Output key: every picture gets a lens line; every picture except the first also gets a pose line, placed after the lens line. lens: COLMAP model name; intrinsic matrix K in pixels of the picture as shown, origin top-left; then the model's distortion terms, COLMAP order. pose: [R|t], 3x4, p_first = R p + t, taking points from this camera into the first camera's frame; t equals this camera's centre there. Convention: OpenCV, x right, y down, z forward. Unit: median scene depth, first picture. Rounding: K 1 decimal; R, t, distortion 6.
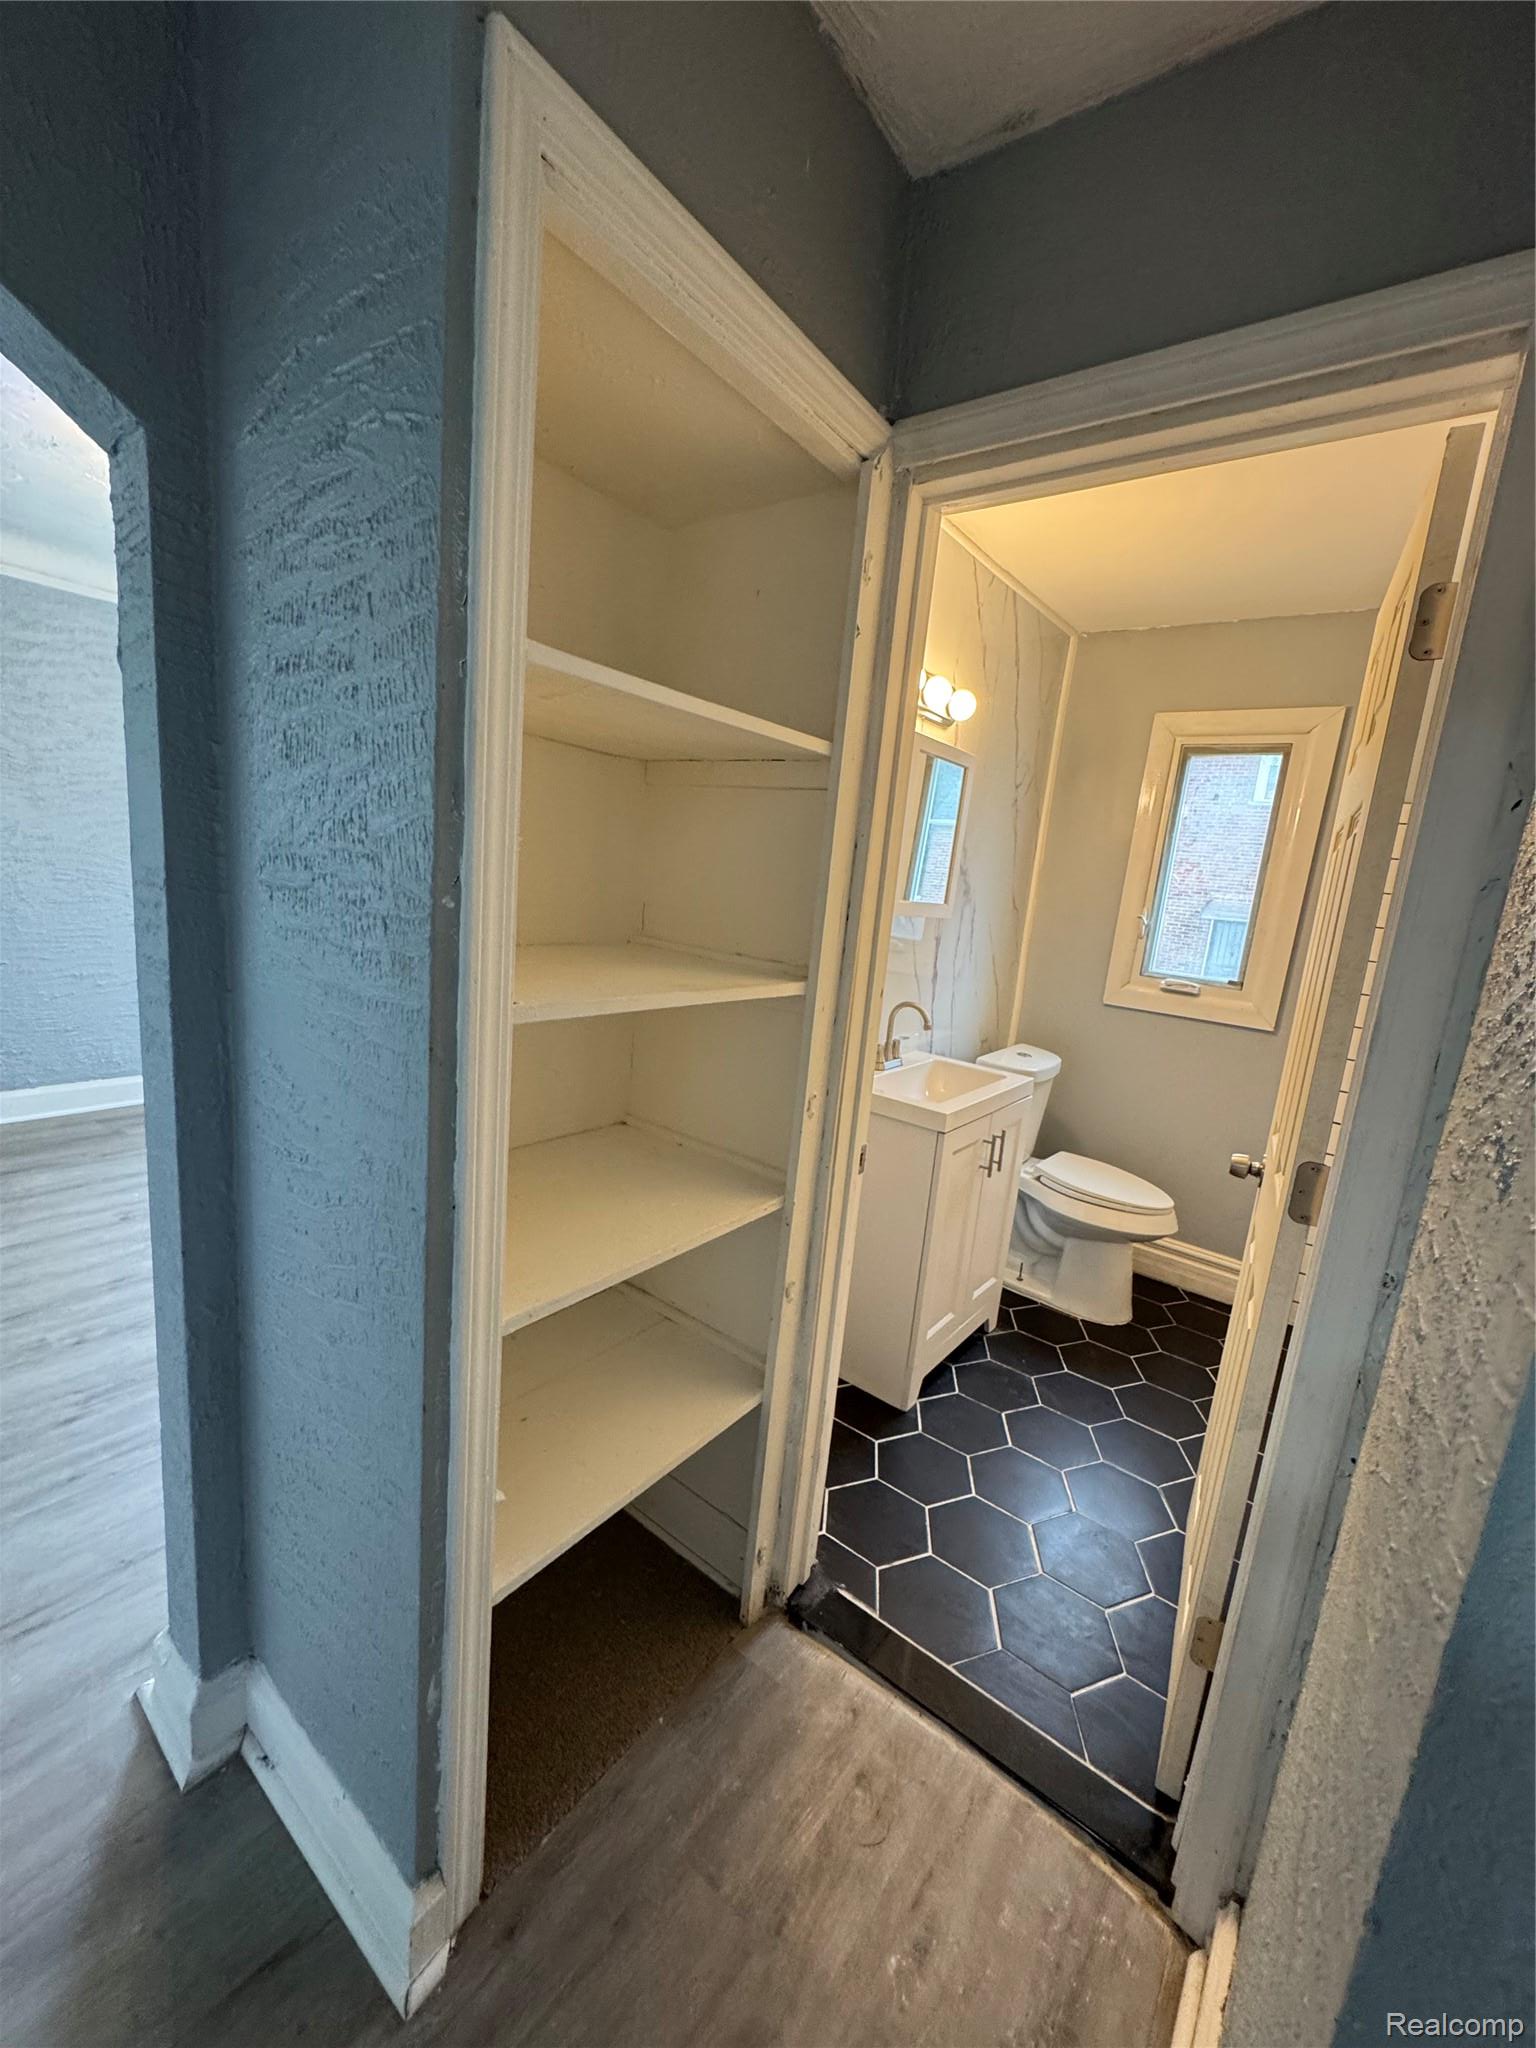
lens RADIAL K [[818.2, 0, 772.1], [0, 818.2, 1014.6], [0, 0, 1]] dist [-0.004062, 0.000410]
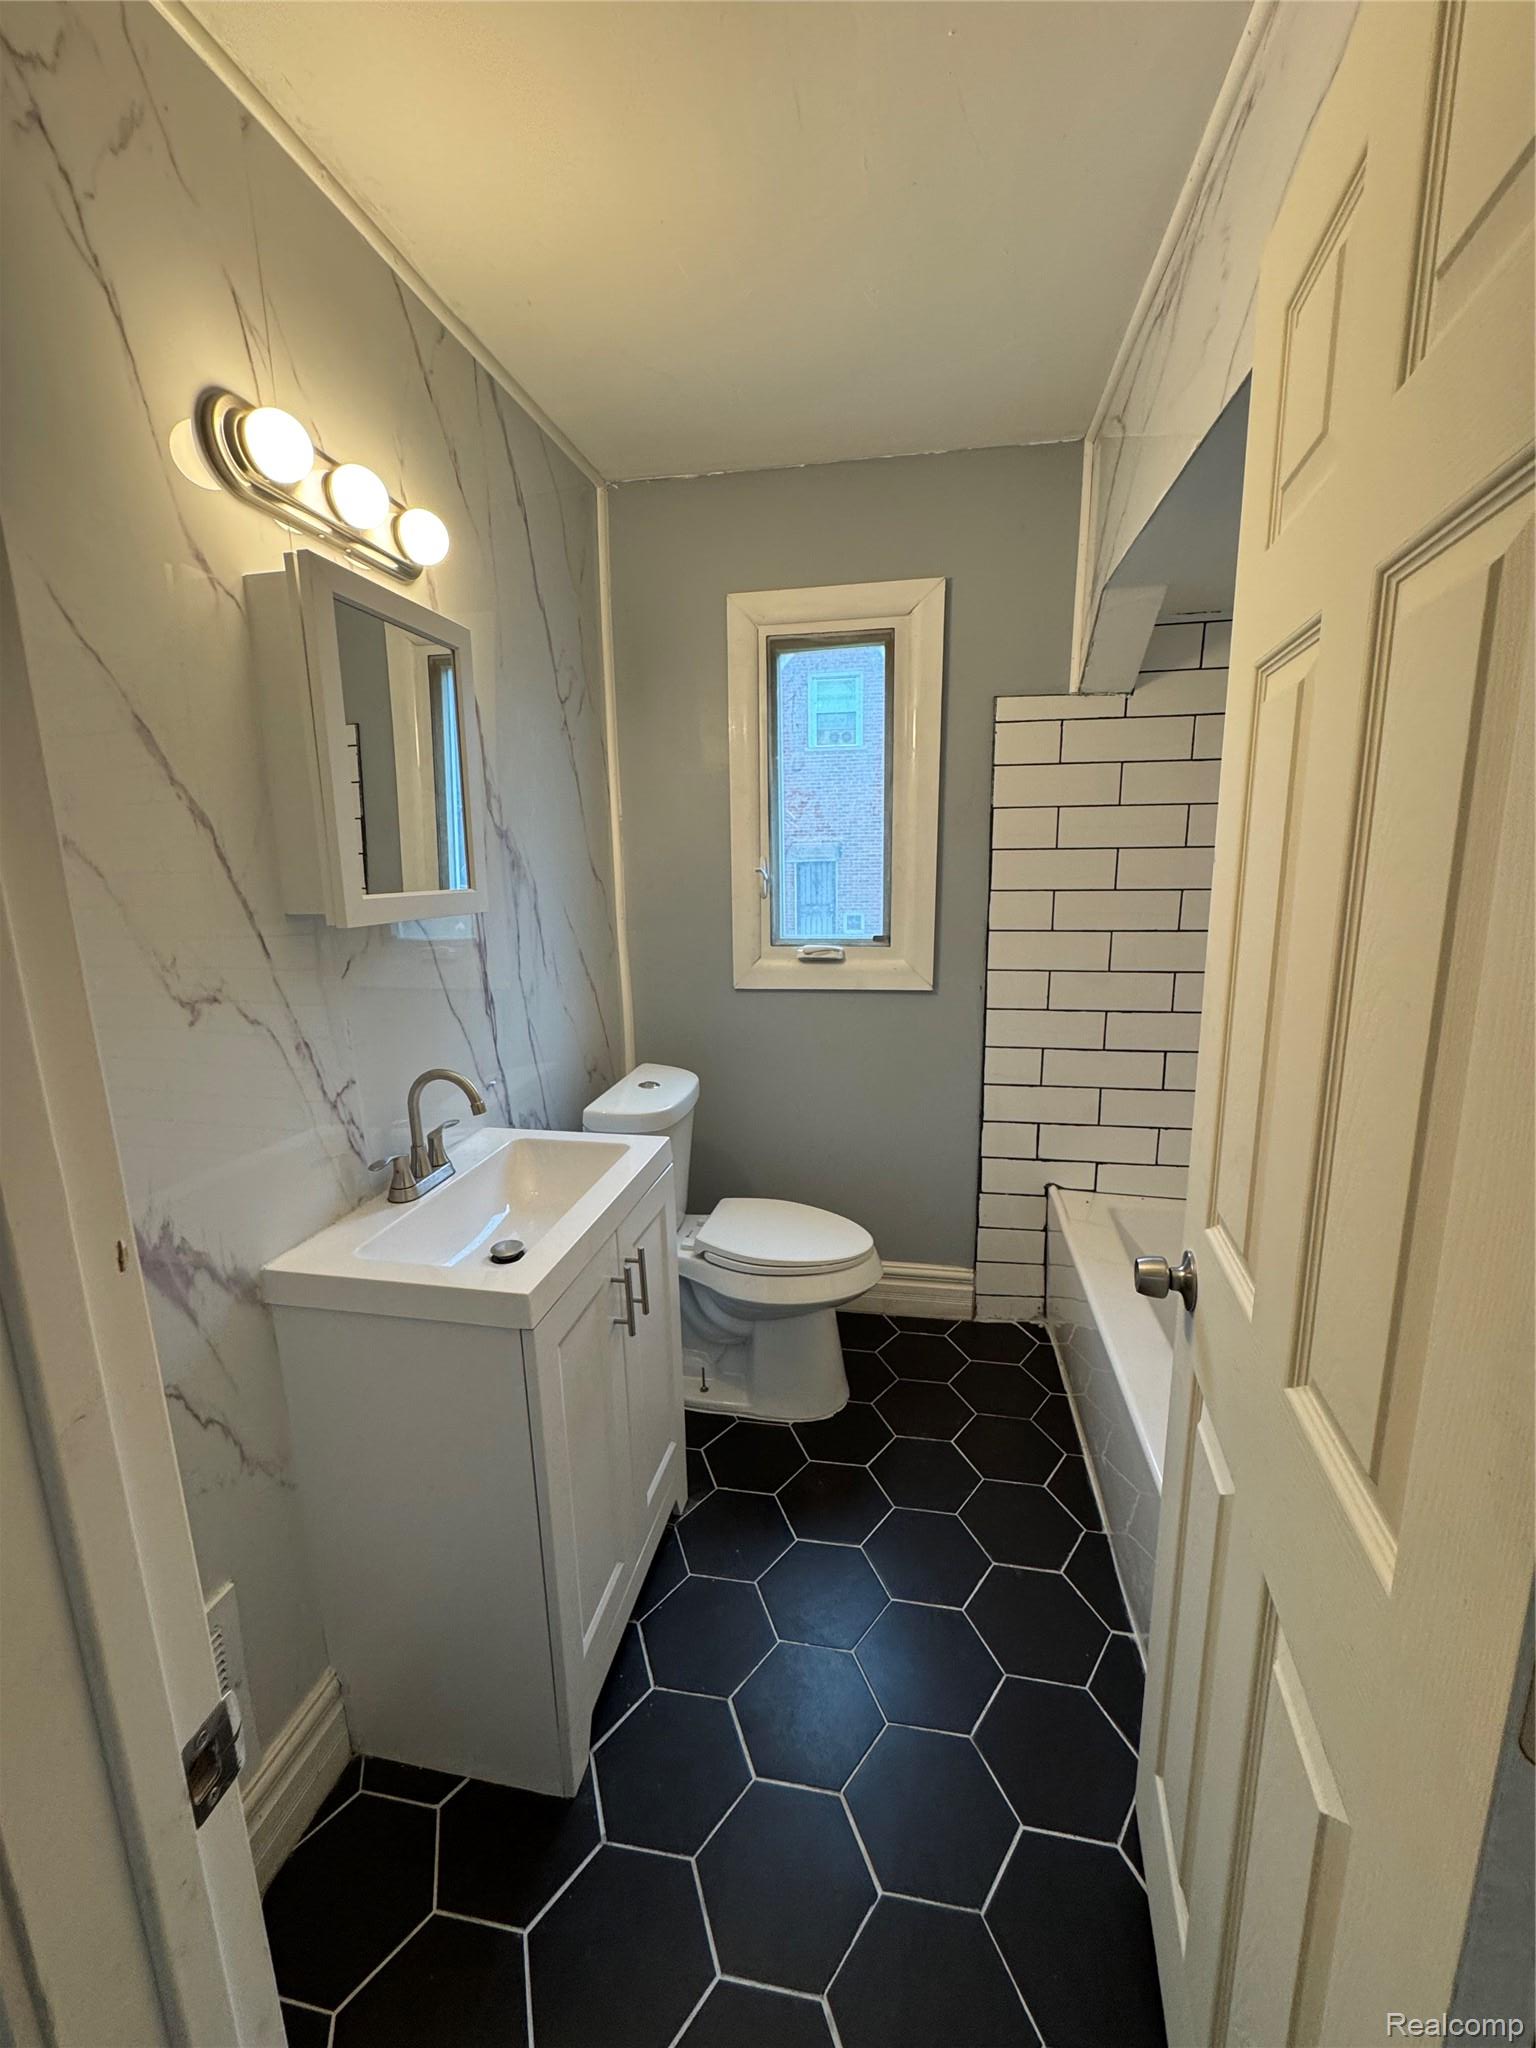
lens RADIAL K [[818.2, 0, 765.3], [0, 818.2, 1020.2], [0, 0, 1]] dist [-0.004062, 0.000410]
pose [[0.885756, -0.197707, 0.419938, 0.115607], [0.184859, 0.980158, 0.071543, -0.038803], [-0.425750, 0.014259, 0.904729, 0.329778]]
